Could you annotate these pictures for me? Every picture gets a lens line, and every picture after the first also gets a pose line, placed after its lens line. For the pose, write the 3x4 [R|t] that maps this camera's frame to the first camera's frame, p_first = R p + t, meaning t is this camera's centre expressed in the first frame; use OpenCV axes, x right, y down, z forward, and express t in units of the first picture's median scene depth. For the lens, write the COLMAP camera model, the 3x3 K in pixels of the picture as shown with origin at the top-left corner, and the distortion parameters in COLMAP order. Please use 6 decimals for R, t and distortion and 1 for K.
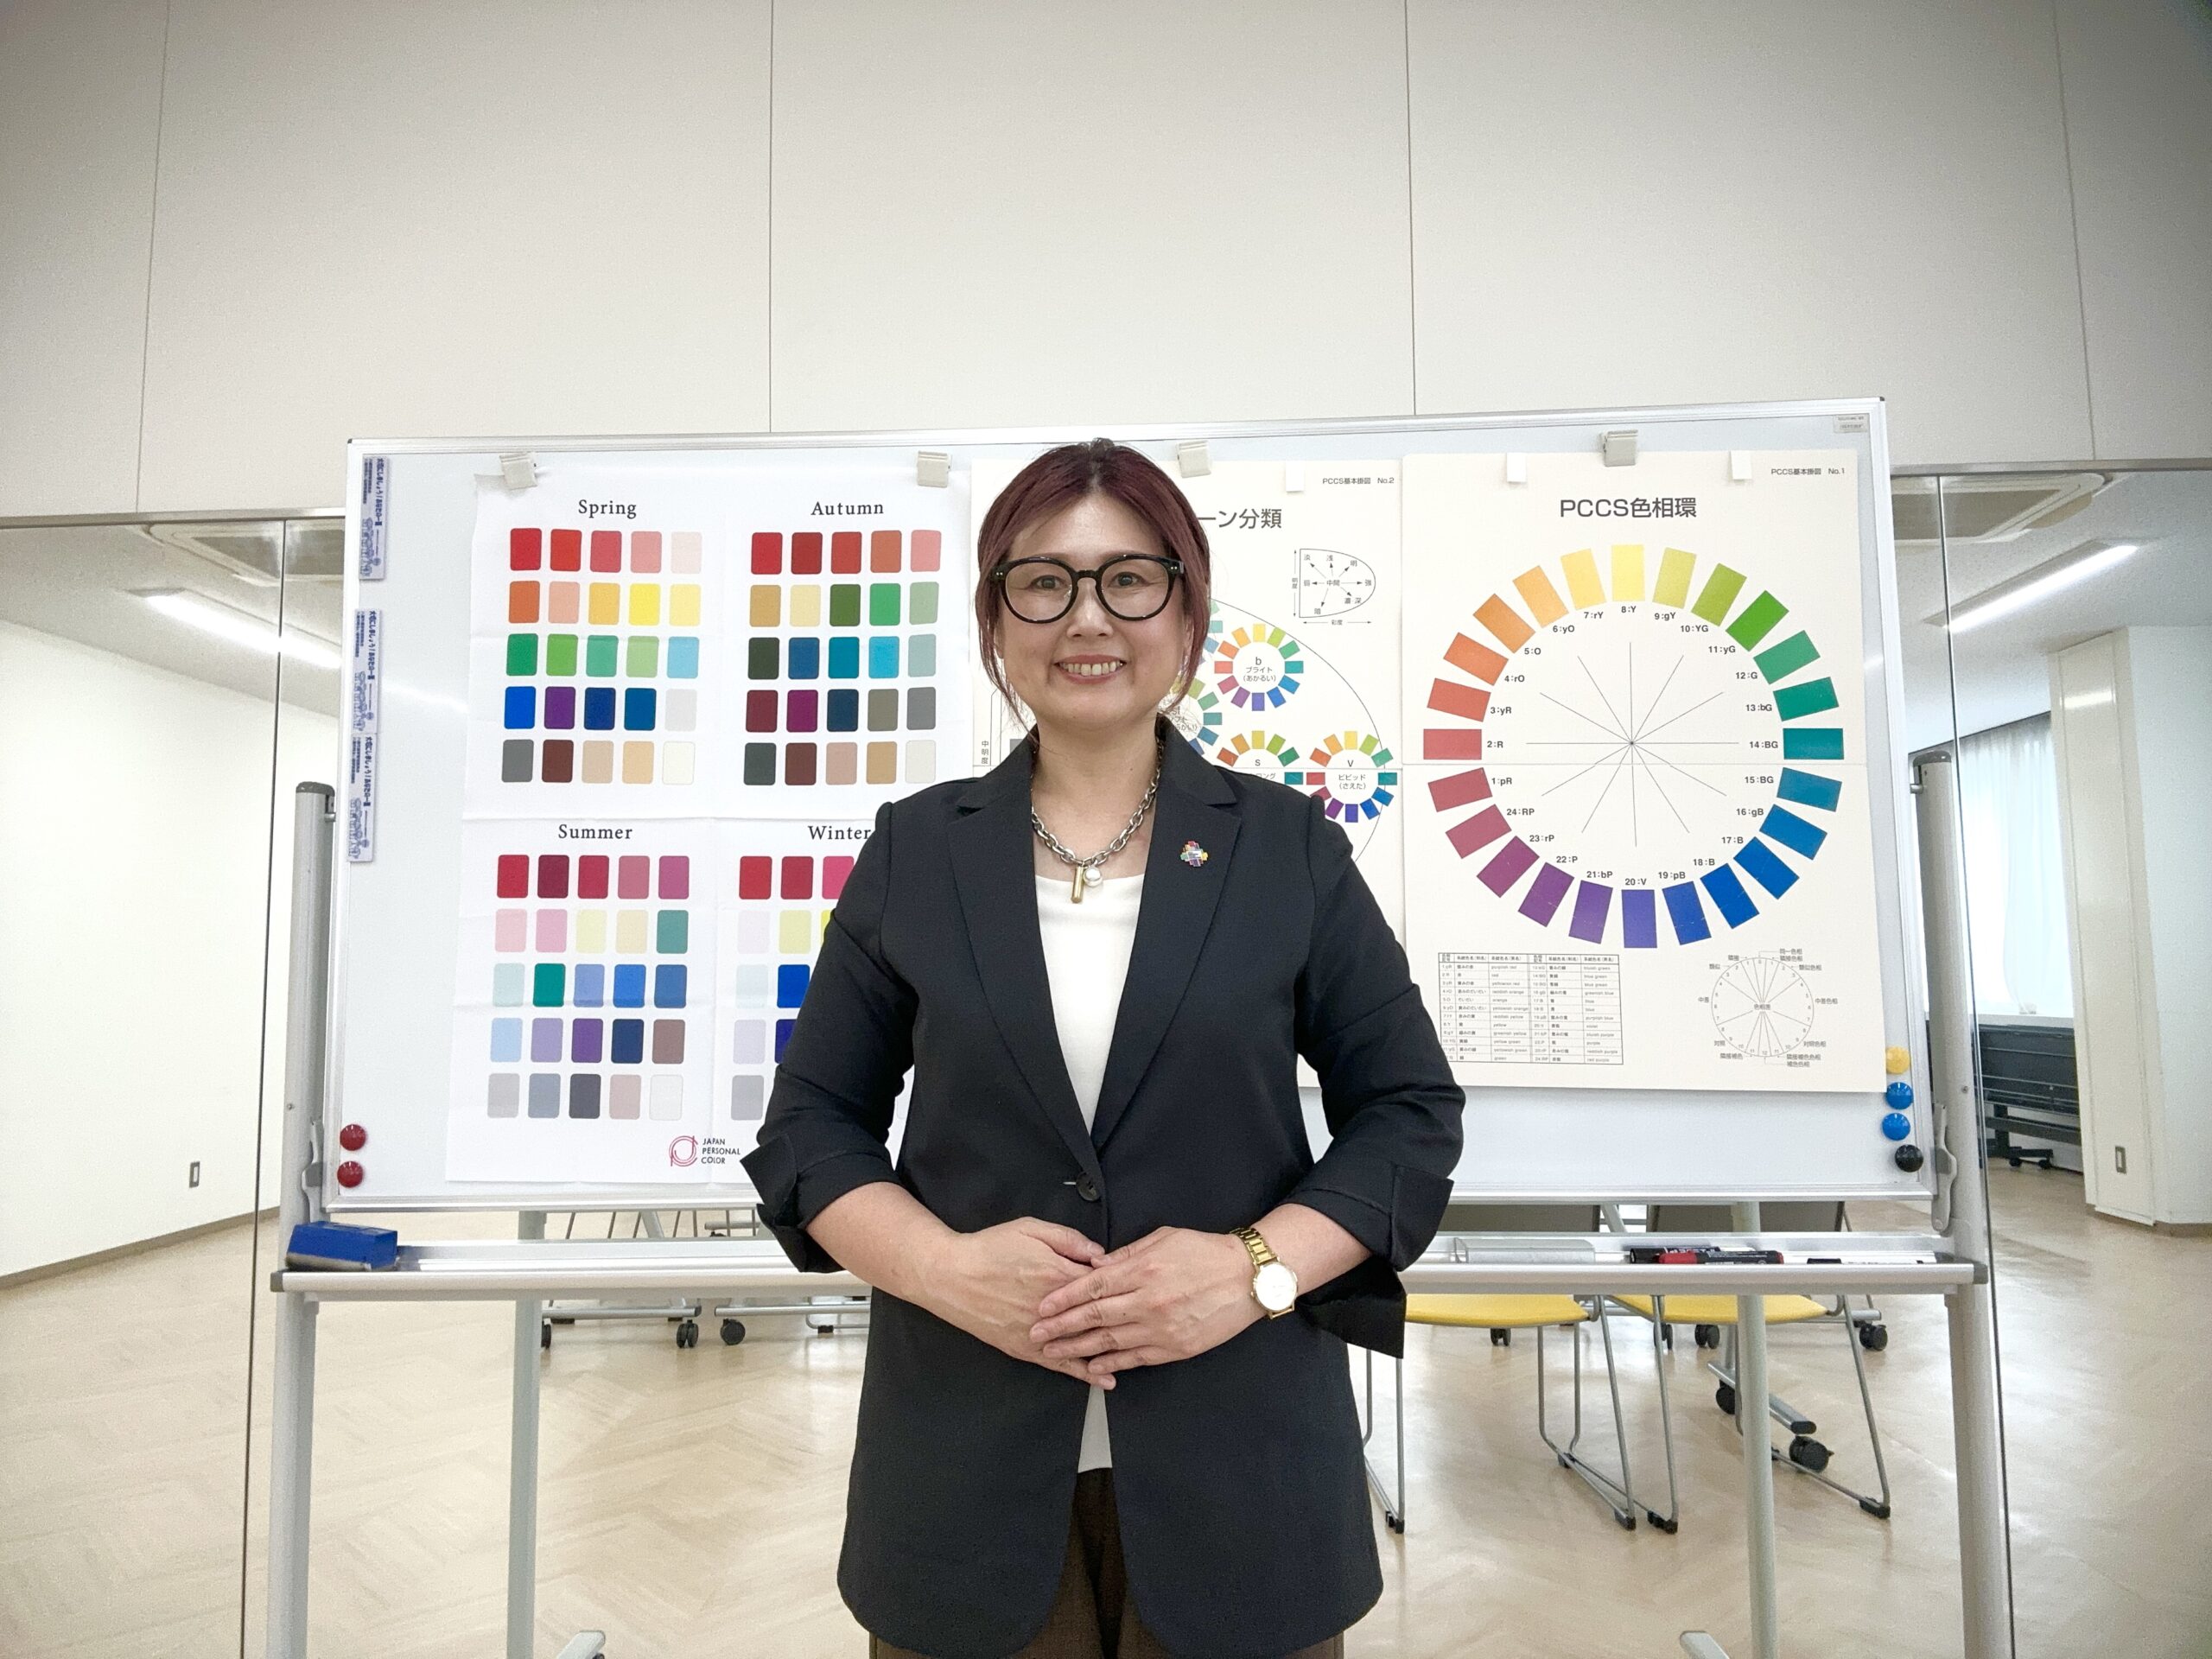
lens RADIAL K [[1480.5, 0, 1106.4], [0, 1480.5, 837.0], [0, 0, 1]] dist [0.054978, -0.001130]
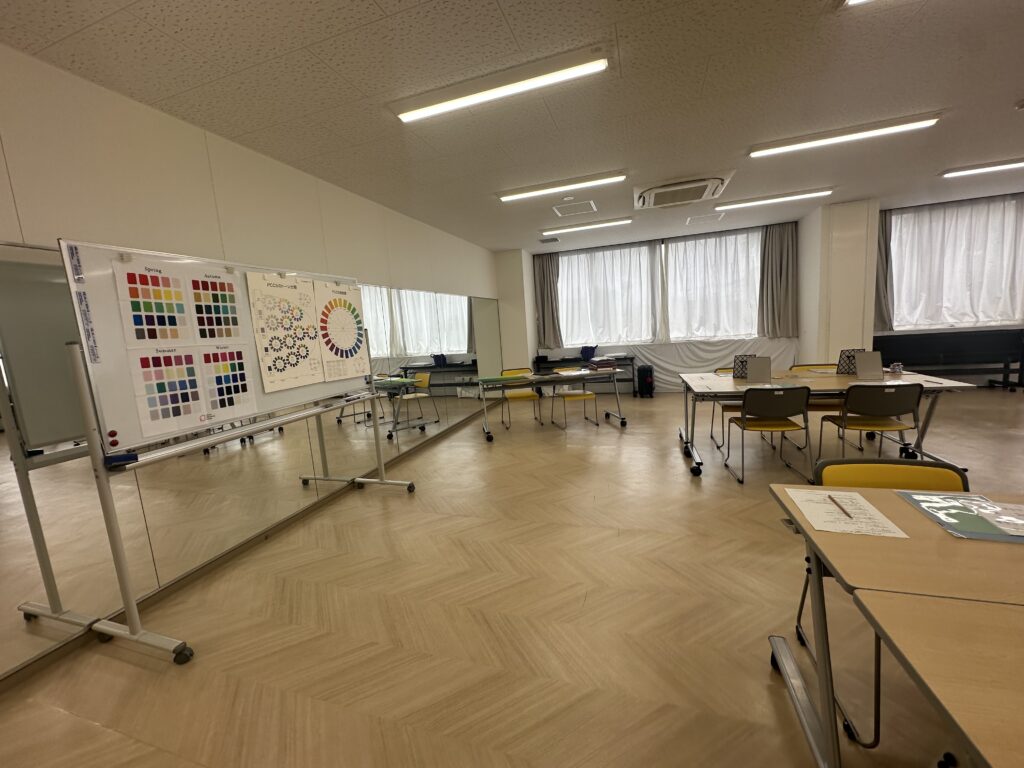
lens RADIAL K [[410.2, 0, 510.9], [0, 410.2, 385.9], [0, 0, 1]] dist [-0.003299, -0.000315]
pose [[0.284698, -0.143799, 0.947771, -1.178169], [-0.023270, 0.987357, 0.156795, -0.108663], [-0.958335, -0.066694, 0.277752, -0.261209]]
